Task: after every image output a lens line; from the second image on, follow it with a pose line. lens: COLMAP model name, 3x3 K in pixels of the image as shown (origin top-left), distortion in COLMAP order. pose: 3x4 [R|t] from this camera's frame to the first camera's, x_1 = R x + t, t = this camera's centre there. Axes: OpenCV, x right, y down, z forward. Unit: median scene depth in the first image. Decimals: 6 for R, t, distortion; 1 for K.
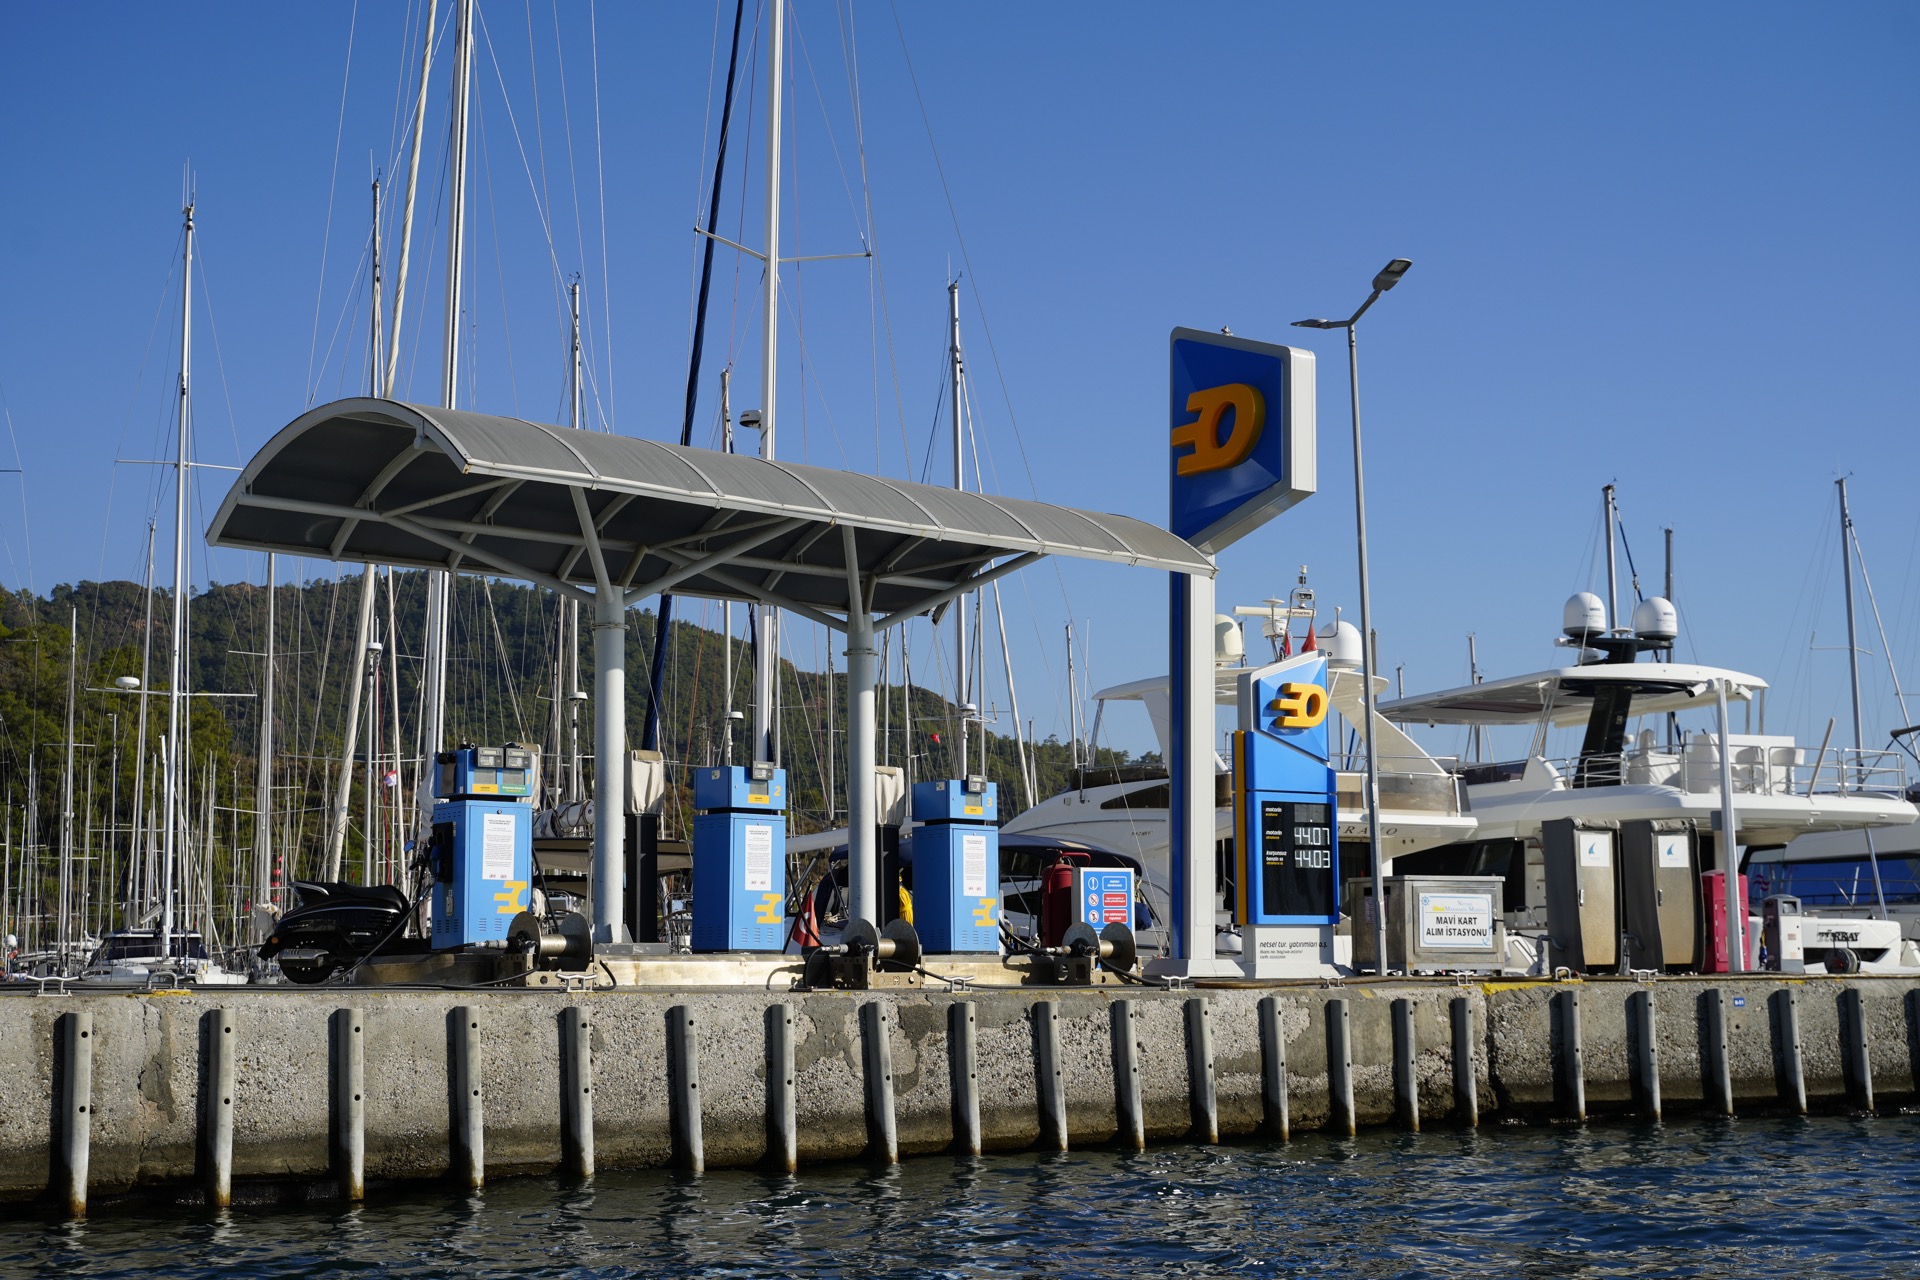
lens RADIAL K [[2627.1, 0, 963.5], [0, 2627.1, 636.2], [0, 0, 1]] dist [-0.012565, 0.000000]
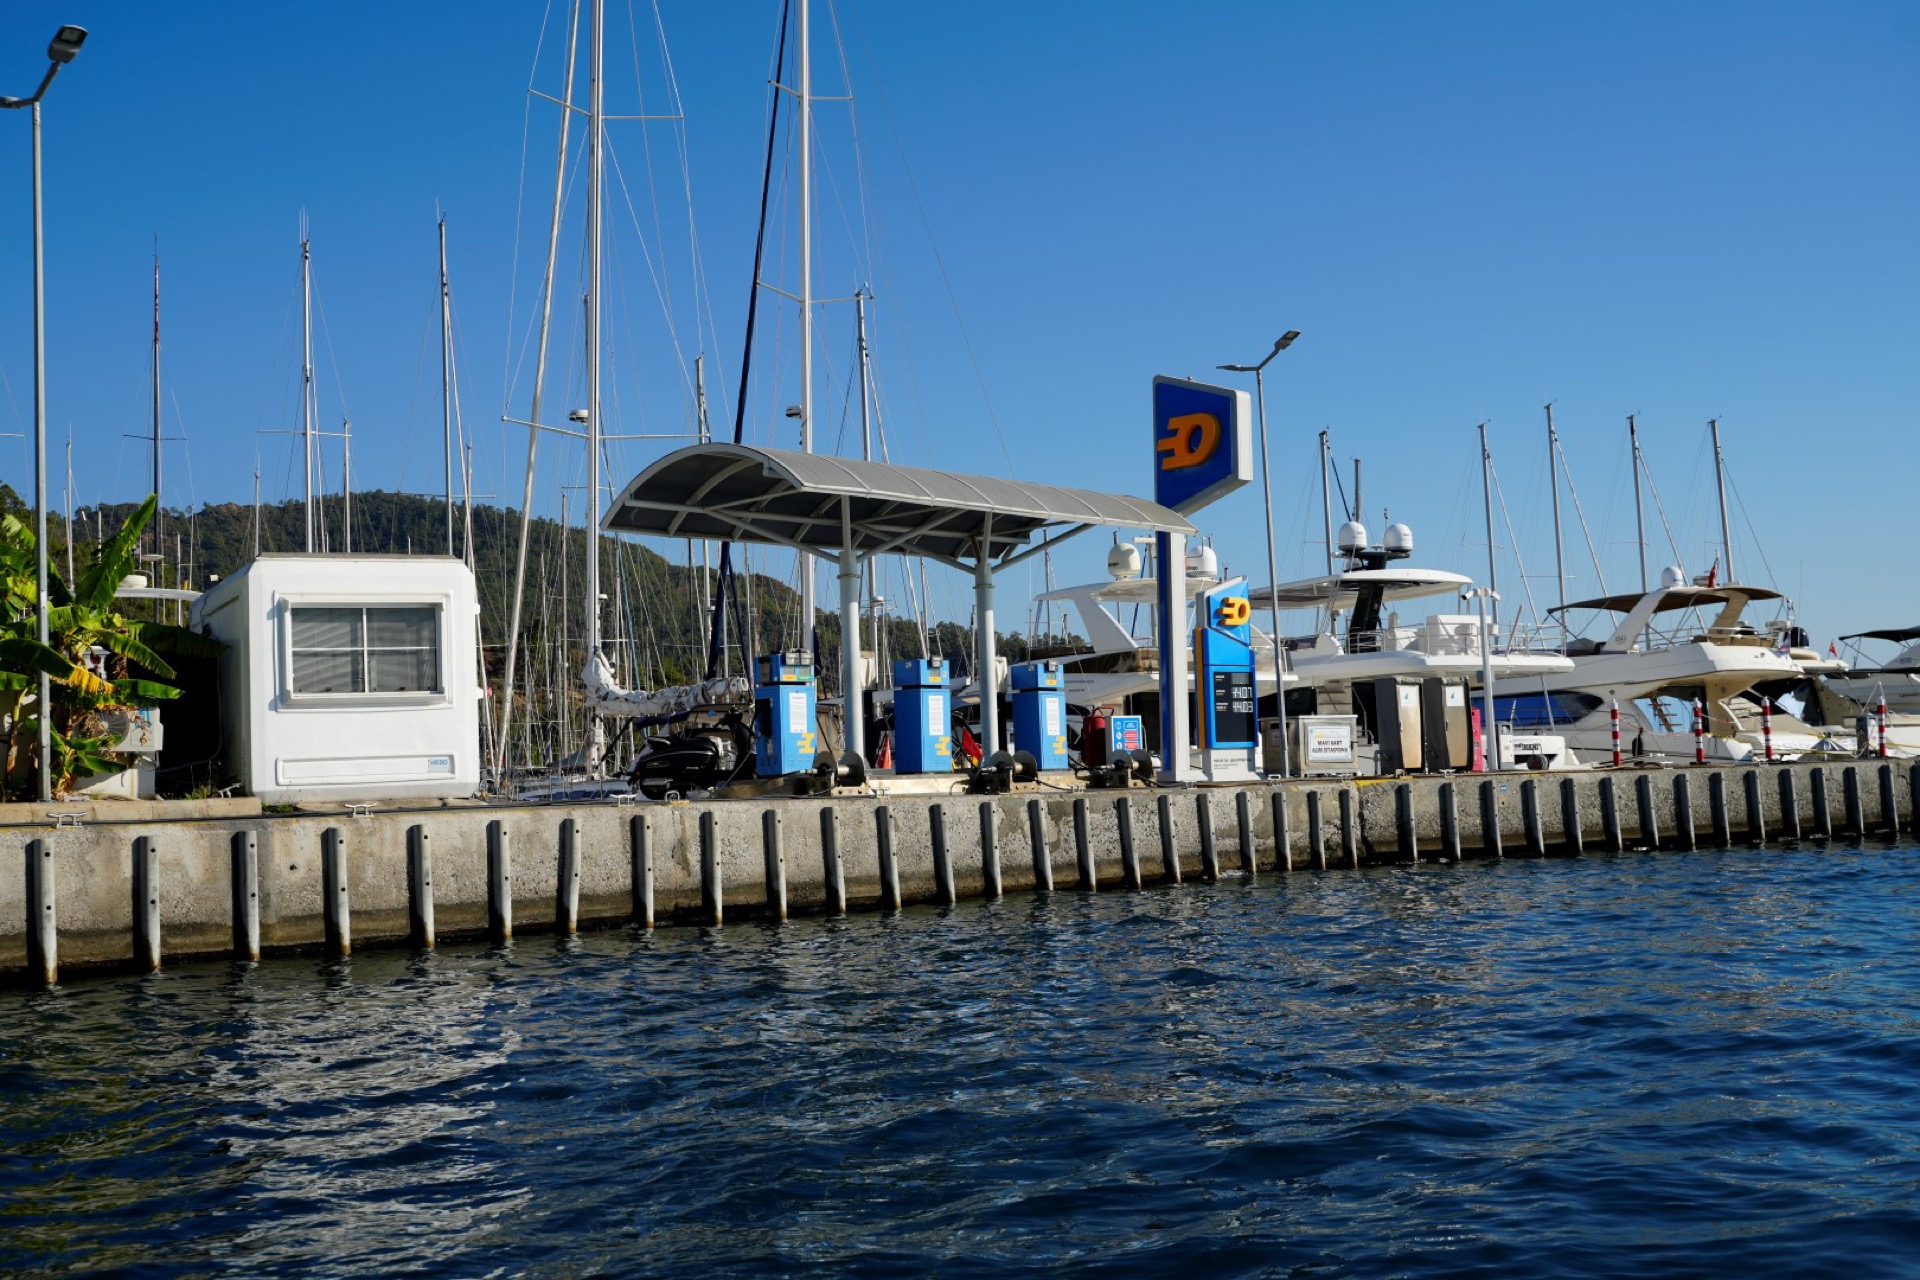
lens RADIAL K [[1995.5, 0, 955.2], [0, 1995.5, 644.6], [0, 0, 1]] dist [-0.030790, 0.000000]
pose [[0.996665, -0.020524, 0.078978, -0.147705], [0.016108, 0.998292, 0.056154, -0.026235], [-0.079996, -0.054695, 0.995294, -0.211727]]
